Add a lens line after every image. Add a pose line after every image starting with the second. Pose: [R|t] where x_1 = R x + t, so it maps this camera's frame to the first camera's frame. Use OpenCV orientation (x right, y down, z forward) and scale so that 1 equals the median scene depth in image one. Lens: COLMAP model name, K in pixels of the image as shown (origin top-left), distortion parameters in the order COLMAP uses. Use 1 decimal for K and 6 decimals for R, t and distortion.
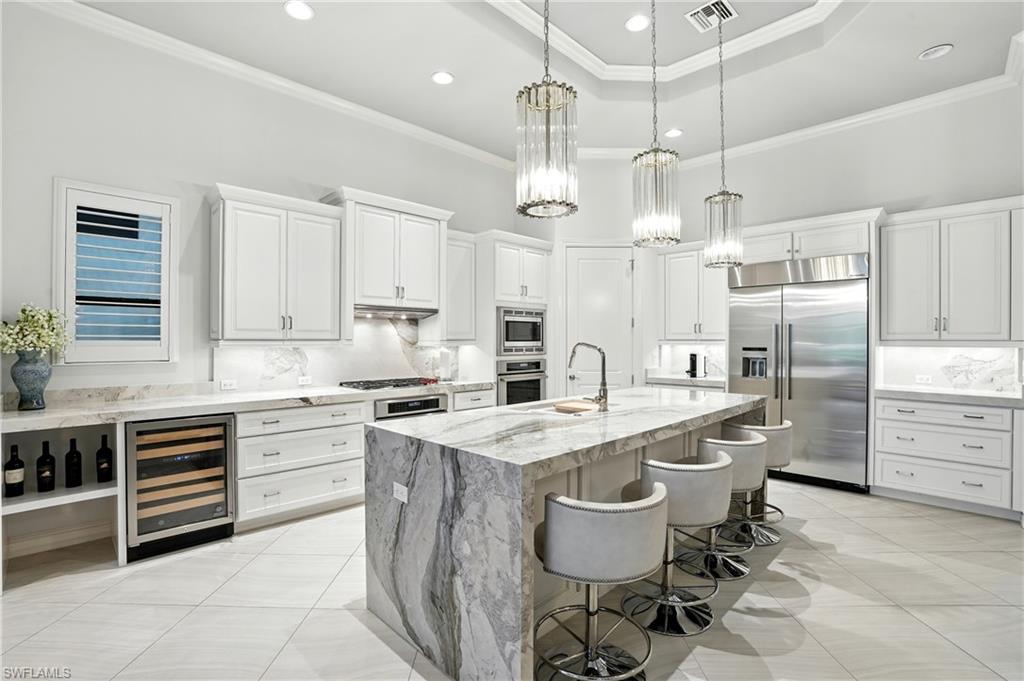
lens RADIAL K [[475.4, 0, 509.6], [0, 475.4, 338.2], [0, 0, 1]] dist [-0.056427, 0.014992]
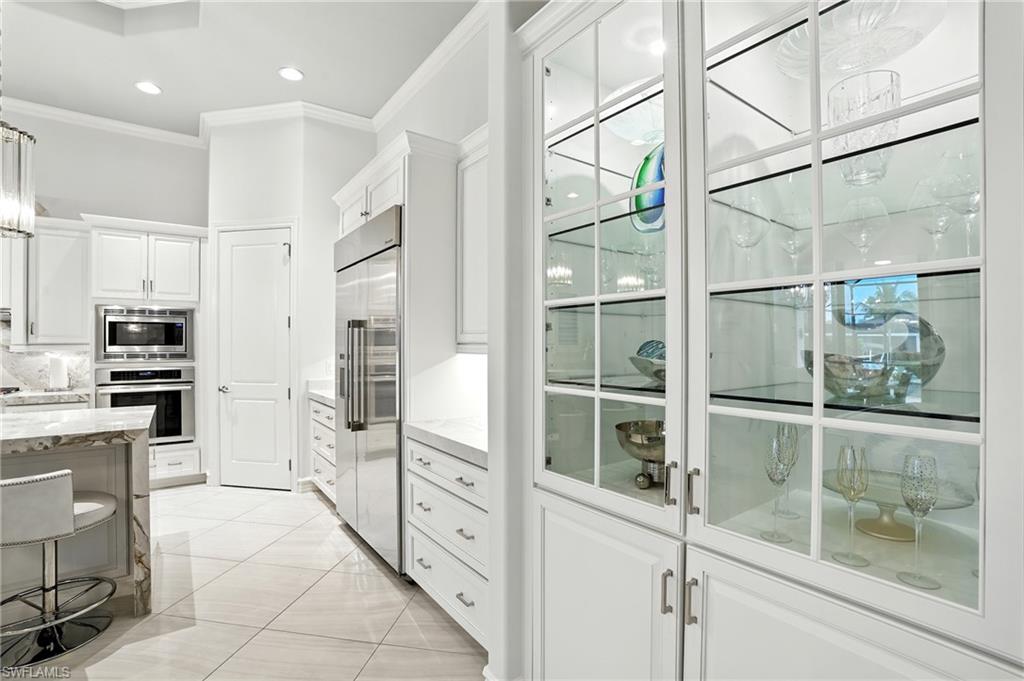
lens RADIAL K [[475.4, 0, 519.3], [0, 475.4, 341.1], [0, 0, 1]] dist [-0.056427, 0.014992]
pose [[0.986614, -0.003333, -0.163036, 0.894814], [0.002787, 0.999990, -0.003577, 0.003293], [0.163047, 0.003075, 0.986614, 0.332000]]
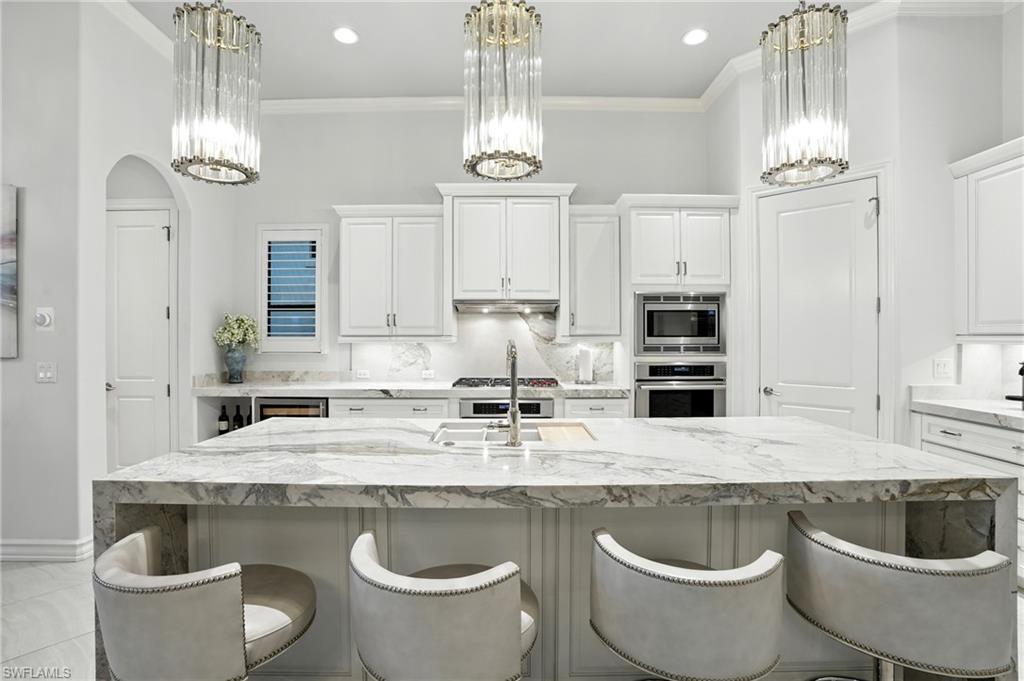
lens RADIAL K [[475.4, 0, 514.0], [0, 475.4, 338.5], [0, 0, 1]] dist [-0.056427, 0.014992]
pose [[0.710539, 0.001856, -0.703655, 0.396165], [0.004793, 0.999961, 0.007477, 0.002107], [0.703642, -0.008686, 0.710502, 0.326524]]
